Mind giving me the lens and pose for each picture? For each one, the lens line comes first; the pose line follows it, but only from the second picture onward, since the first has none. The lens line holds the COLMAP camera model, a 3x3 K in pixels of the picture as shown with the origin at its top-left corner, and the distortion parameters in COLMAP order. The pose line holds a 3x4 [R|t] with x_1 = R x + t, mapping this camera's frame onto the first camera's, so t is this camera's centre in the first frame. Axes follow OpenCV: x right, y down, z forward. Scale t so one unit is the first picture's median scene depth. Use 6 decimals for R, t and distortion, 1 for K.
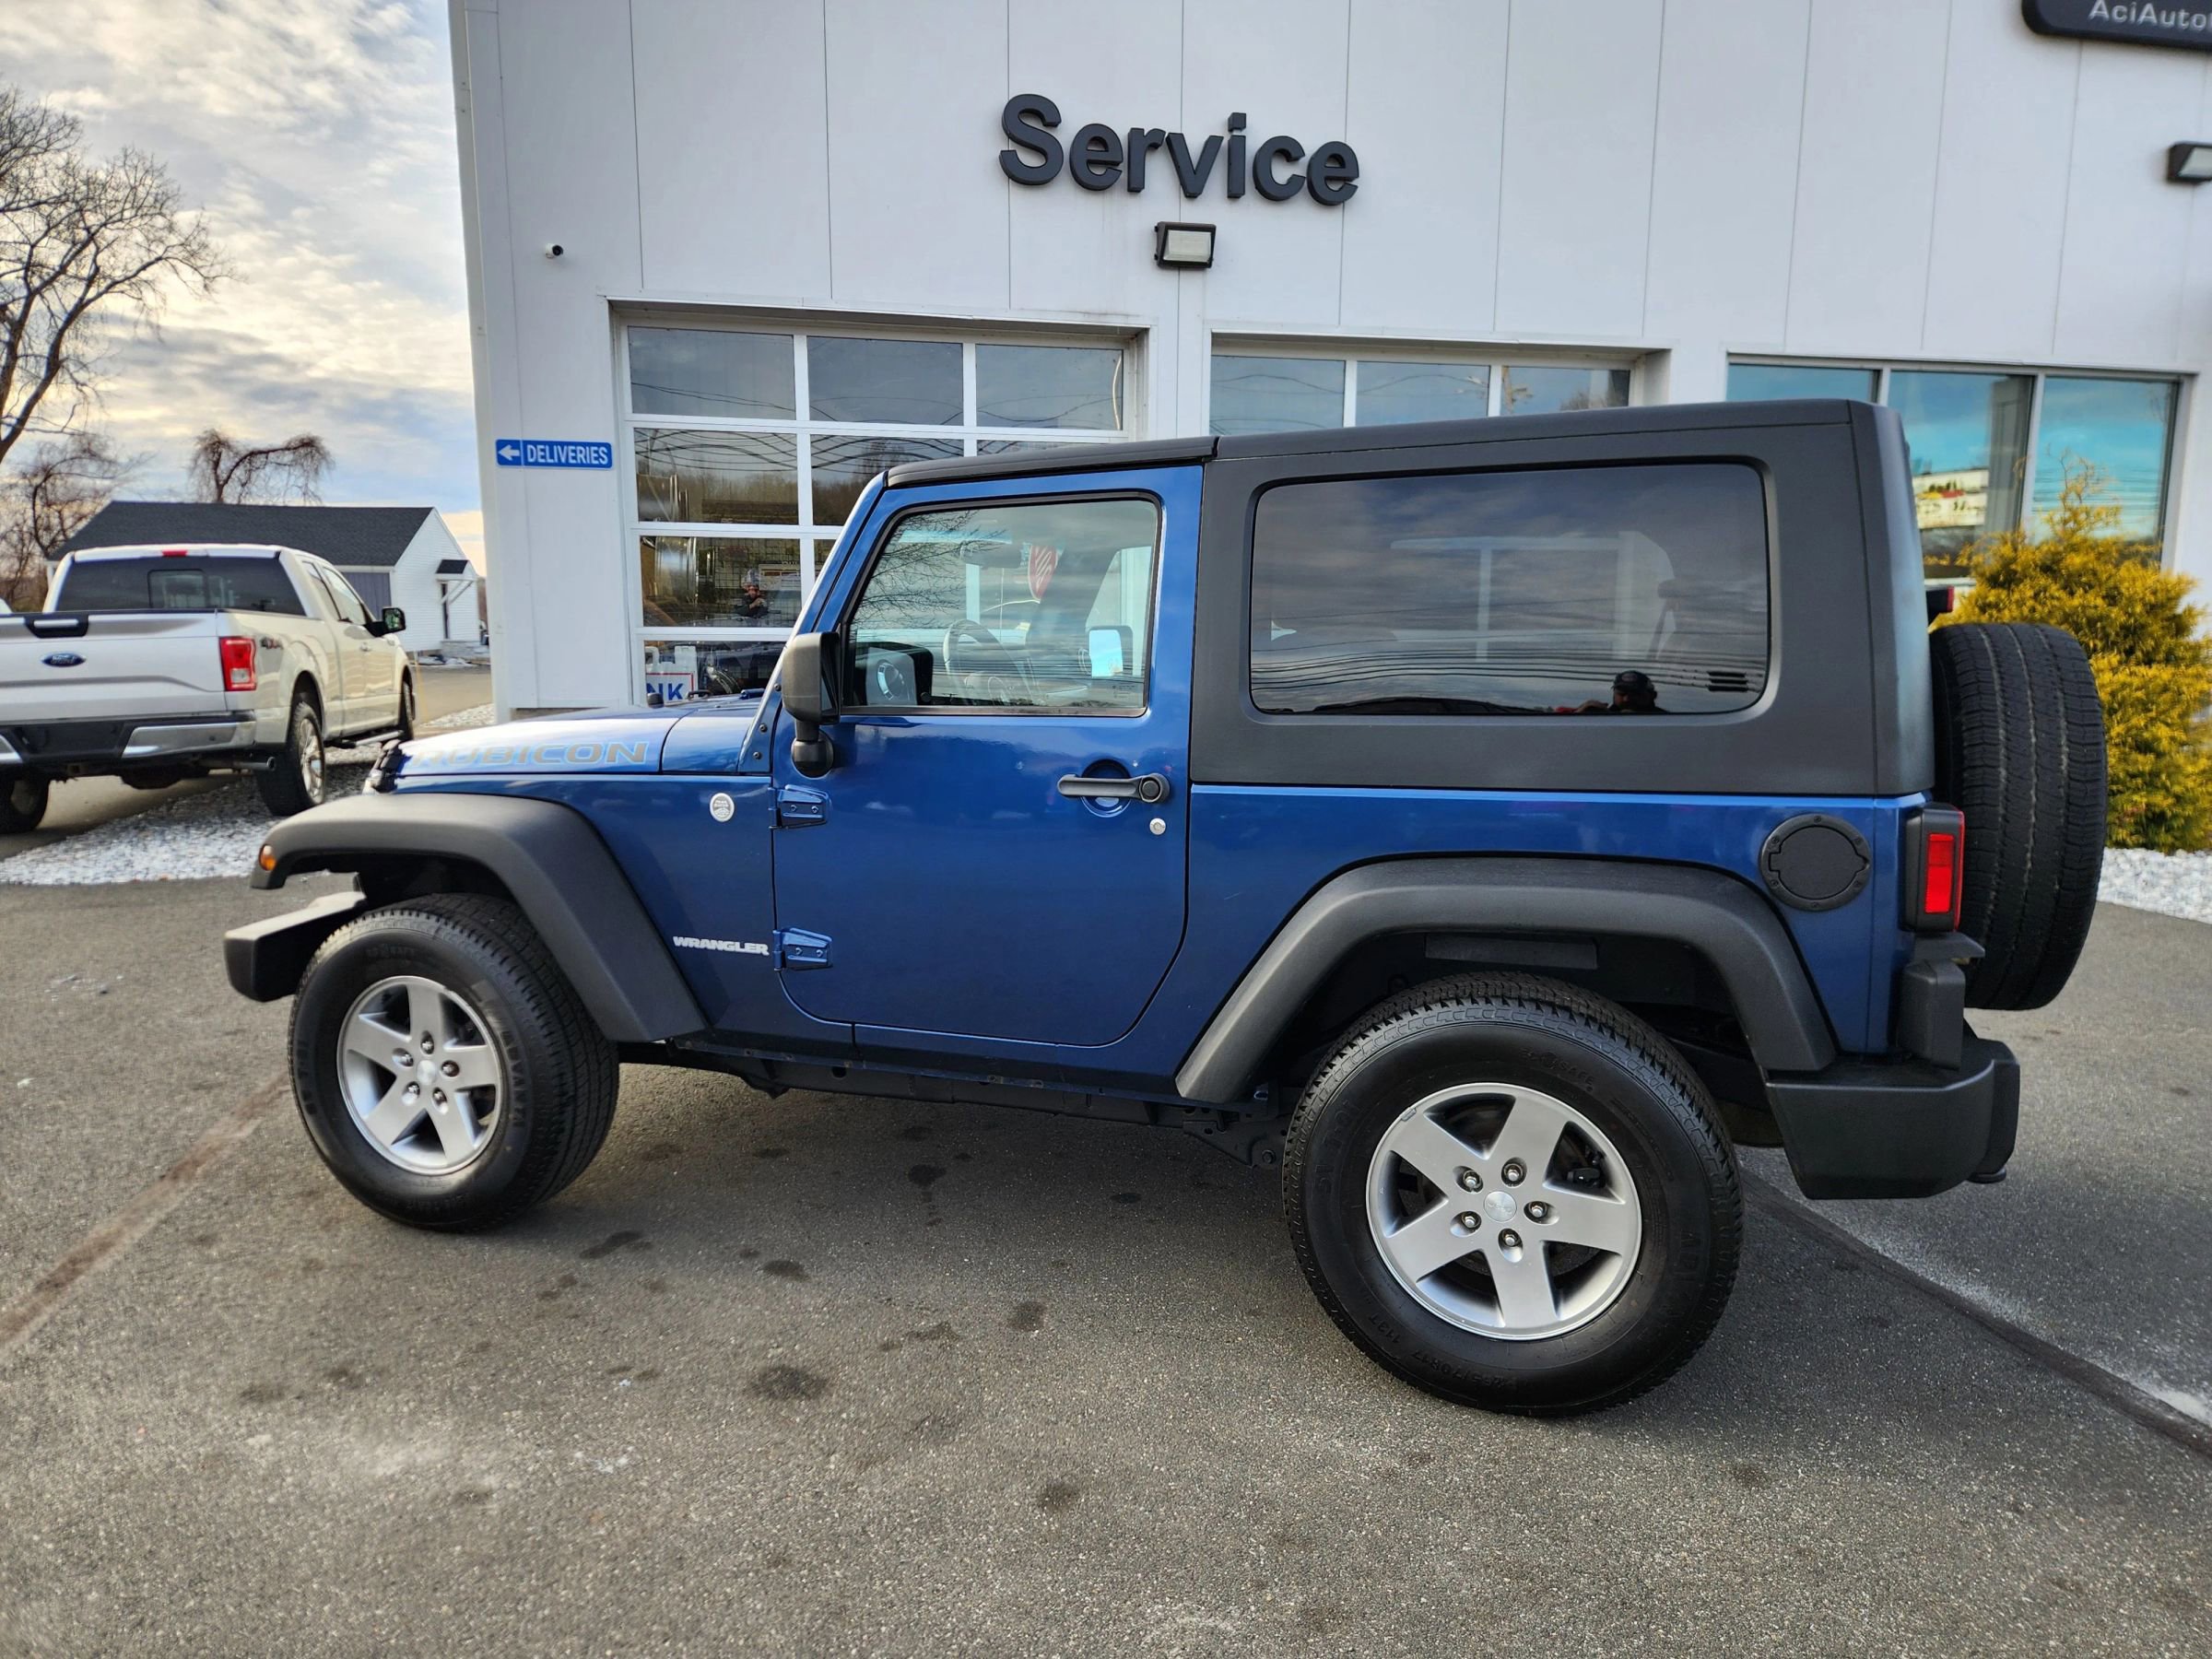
lens RADIAL K [[1480.3, 0, 1093.9], [0, 1480.3, 824.9], [0, 0, 1]] dist [0.067575, -0.053777]
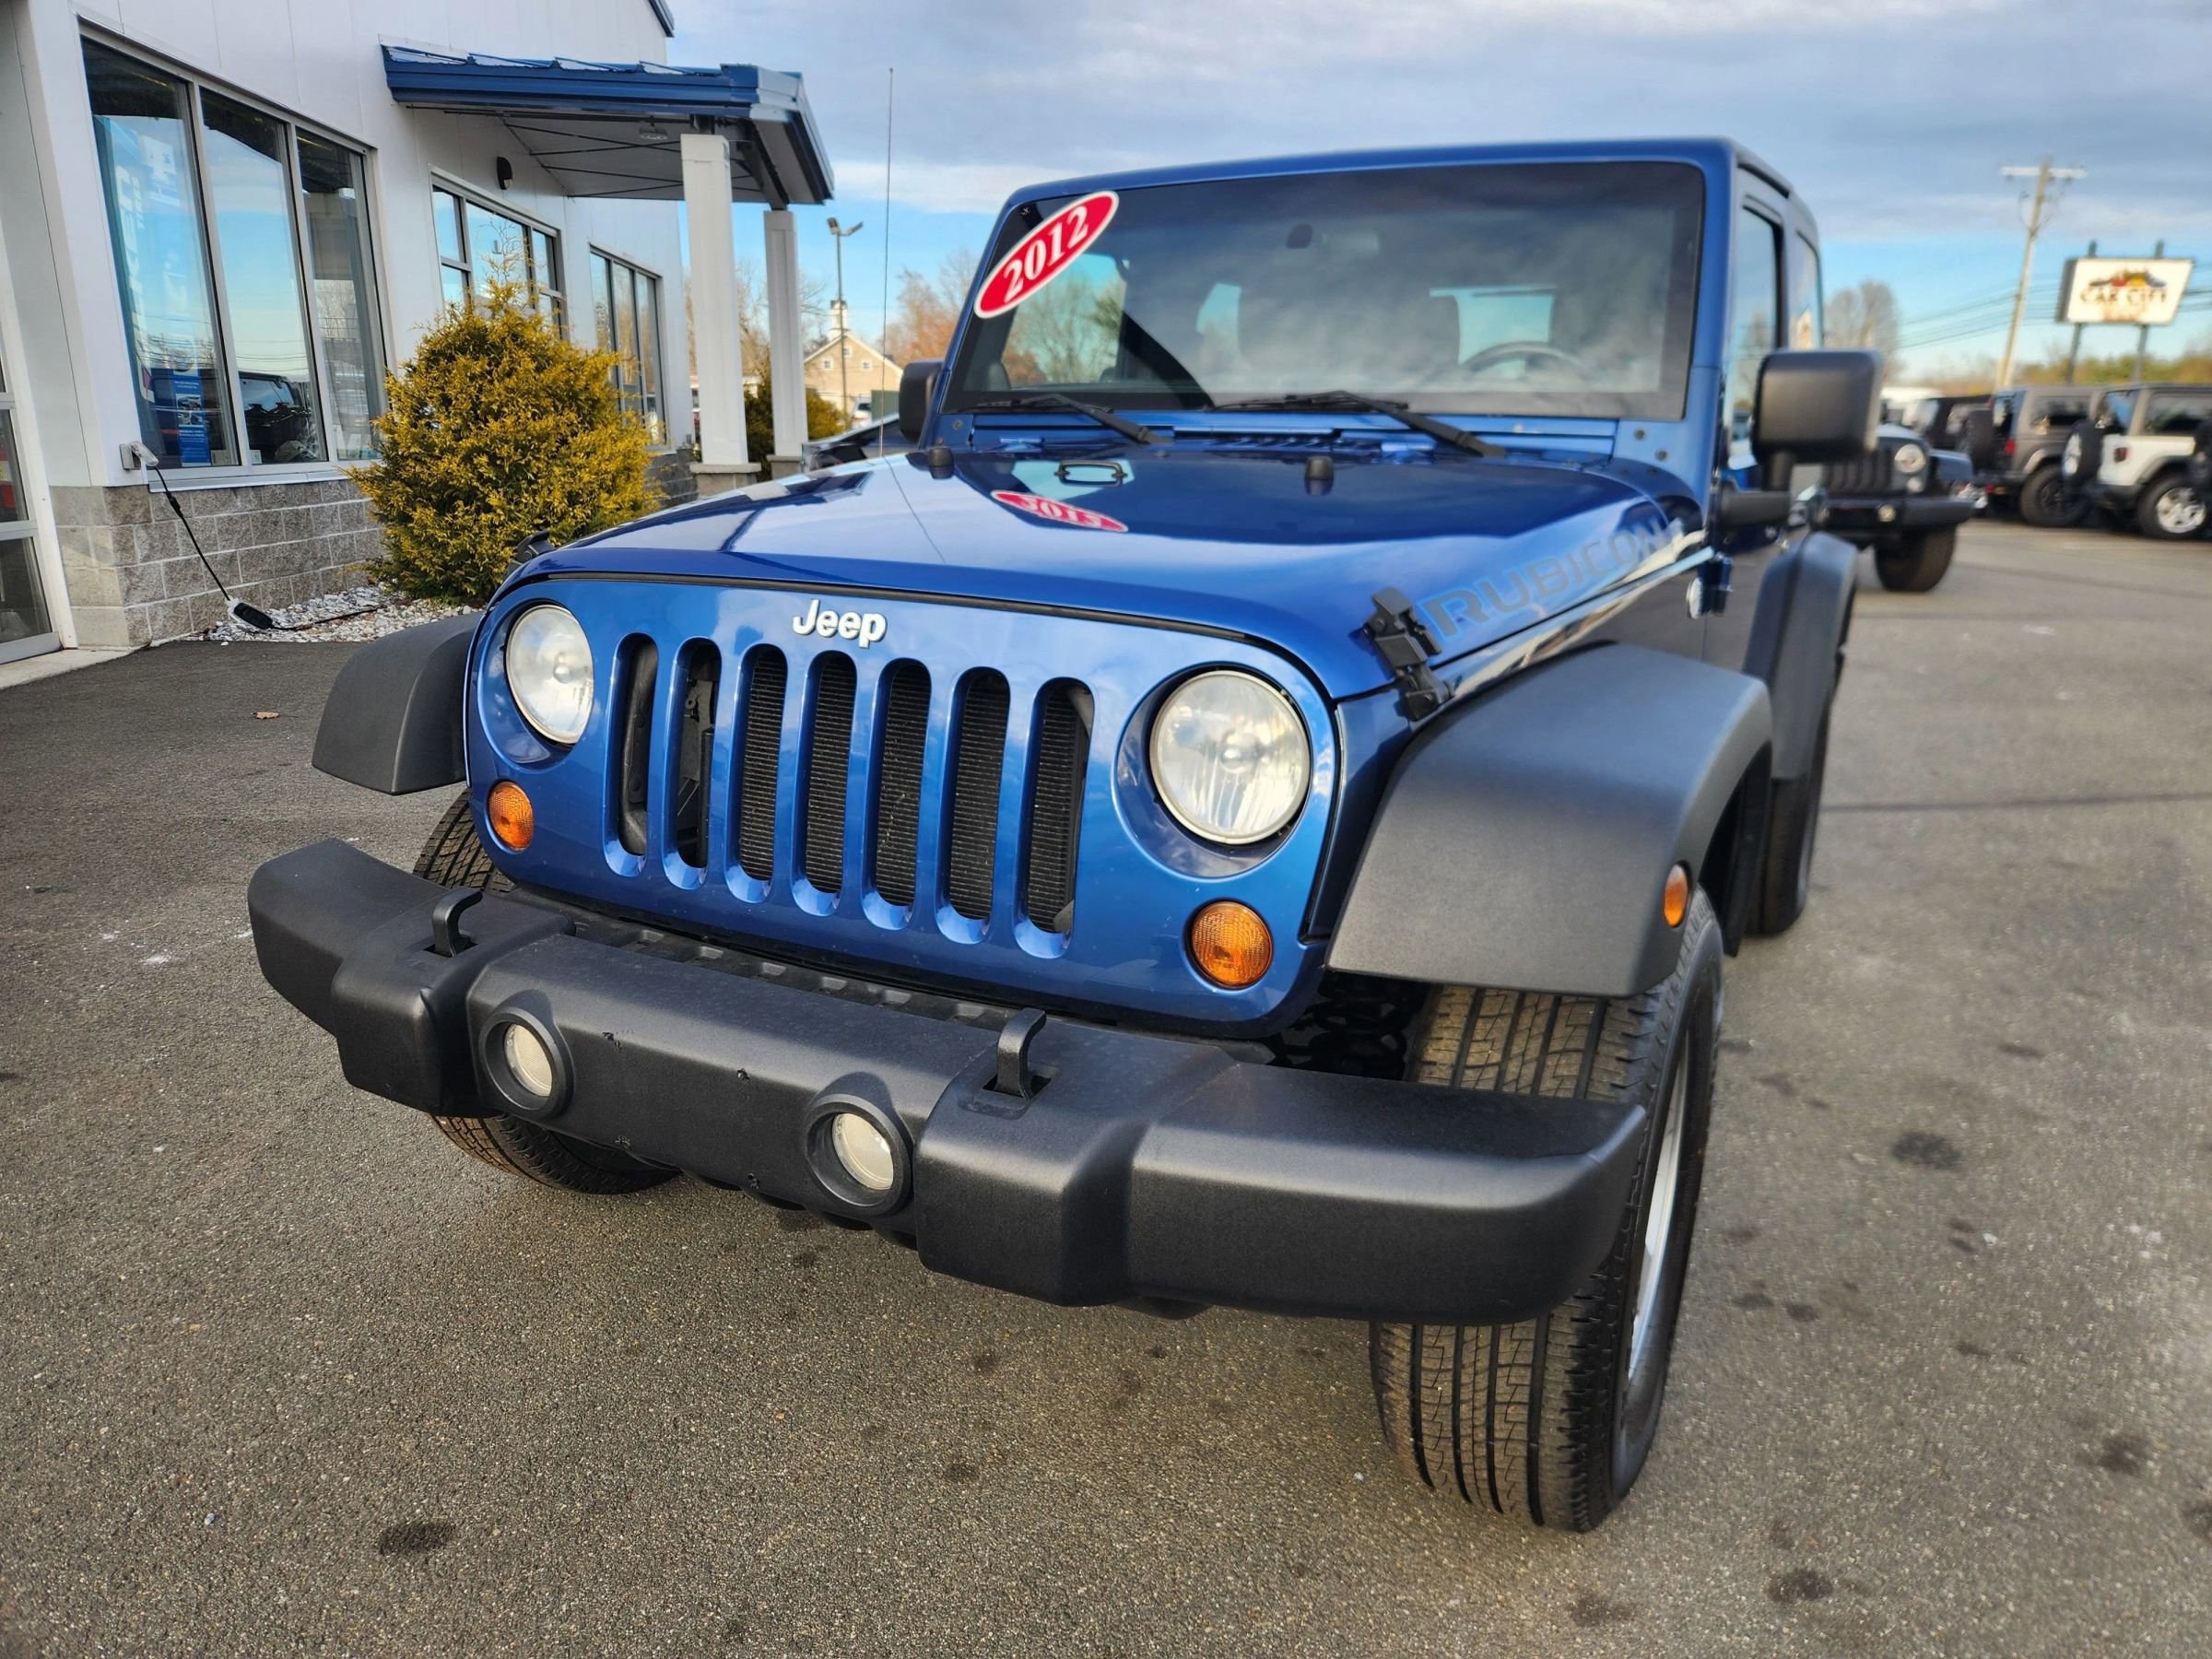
lens RADIAL K [[1480.3, 0, 1126.7], [0, 1480.3, 841.3], [0, 0, 1]] dist [0.067575, -0.053777]
pose [[0.141327, -0.267622, 0.953103, -0.950610], [0.128142, 0.959612, 0.250449, -0.109109], [-0.981634, 0.086737, 0.169913, 1.087633]]
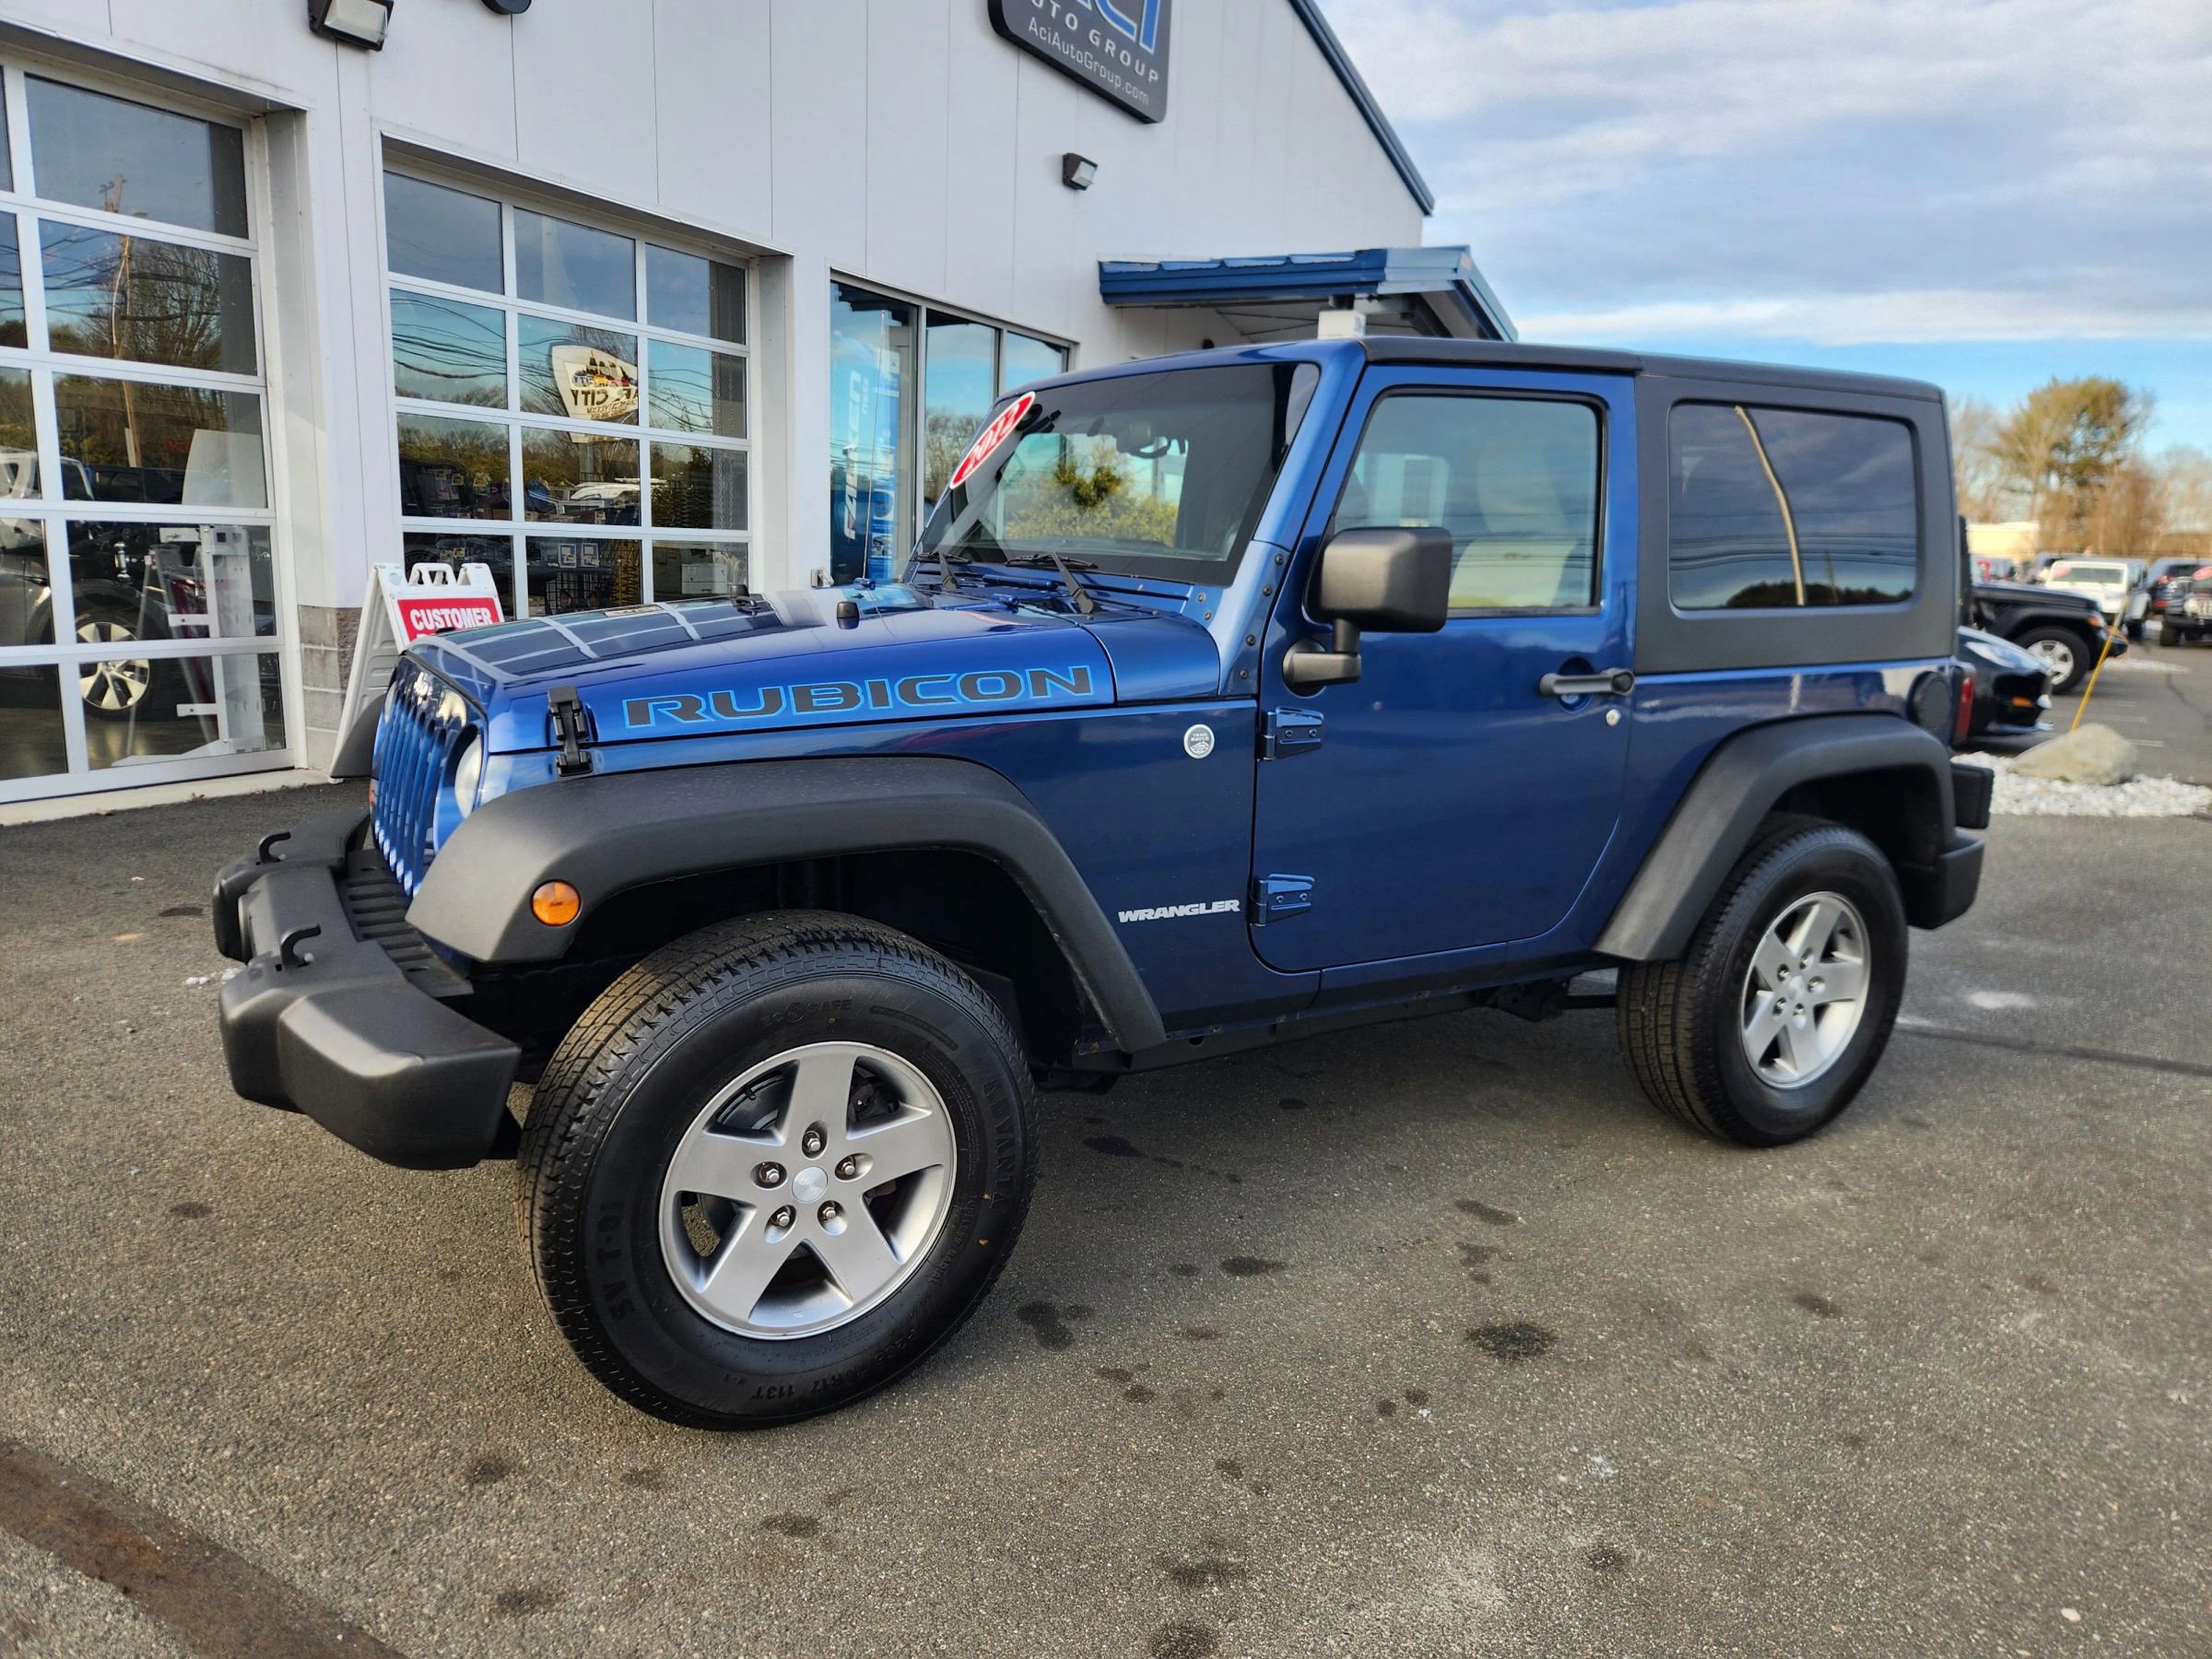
lens RADIAL K [[1480.3, 0, 1097.9], [0, 1480.3, 820.9], [0, 0, 1]] dist [0.067575, -0.053777]
pose [[0.640229, -0.123816, 0.758140, -0.852283], [0.074945, 0.992284, 0.098767, -0.049754], [-0.764520, -0.006414, 0.644568, 0.487976]]
